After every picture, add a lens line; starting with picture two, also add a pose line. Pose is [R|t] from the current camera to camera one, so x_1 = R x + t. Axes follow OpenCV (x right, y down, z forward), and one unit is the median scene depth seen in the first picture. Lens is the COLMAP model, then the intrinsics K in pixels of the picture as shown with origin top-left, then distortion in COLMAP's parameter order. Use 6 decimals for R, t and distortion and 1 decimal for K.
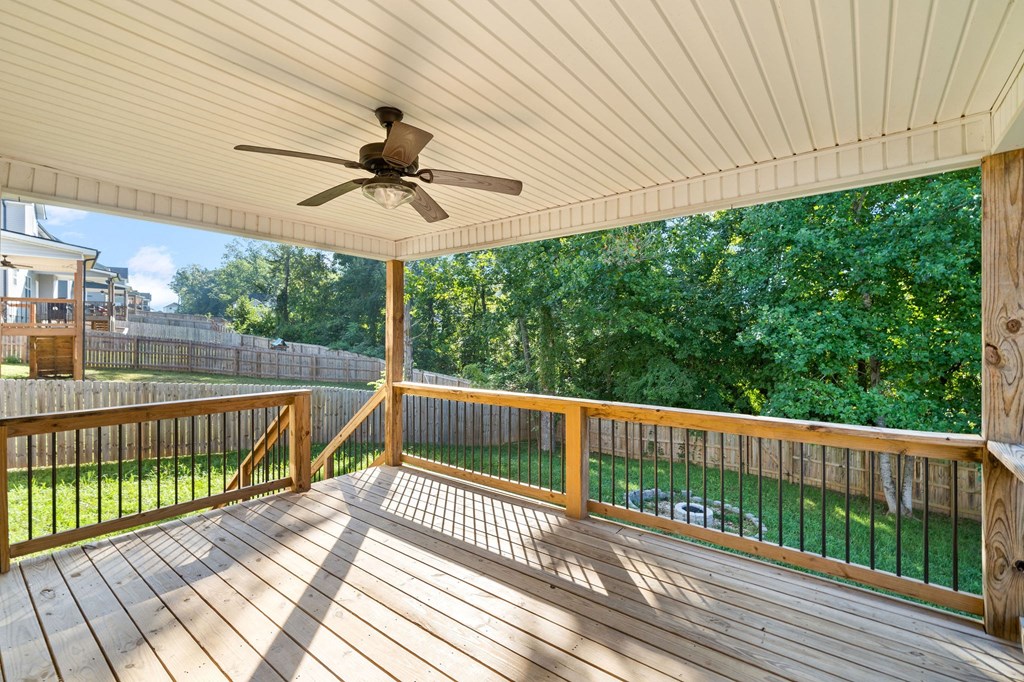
lens RADIAL K [[442.4, 0, 508.3], [0, 442.4, 339.8], [0, 0, 1]] dist [0.004298, -0.000611]
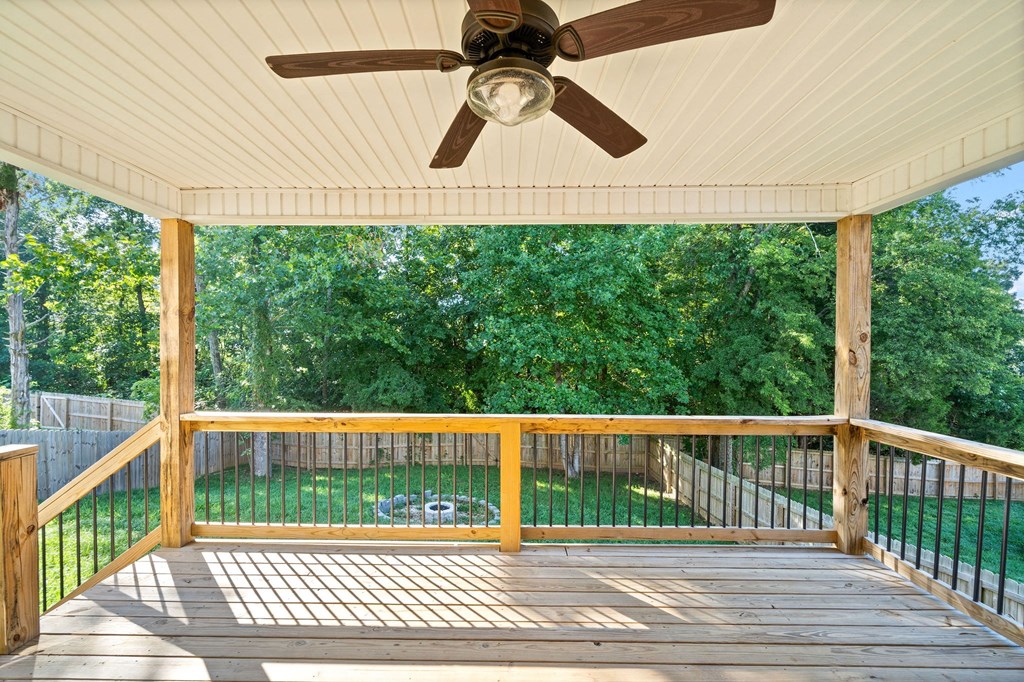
lens RADIAL K [[442.4, 0, 496.7], [0, 442.4, 356.2], [0, 0, 1]] dist [0.004298, -0.000611]
pose [[0.802185, -0.013566, 0.596922, -0.288304], [0.000493, 0.999757, 0.022058, -0.000727], [-0.597076, -0.017401, 0.801996, 0.240626]]
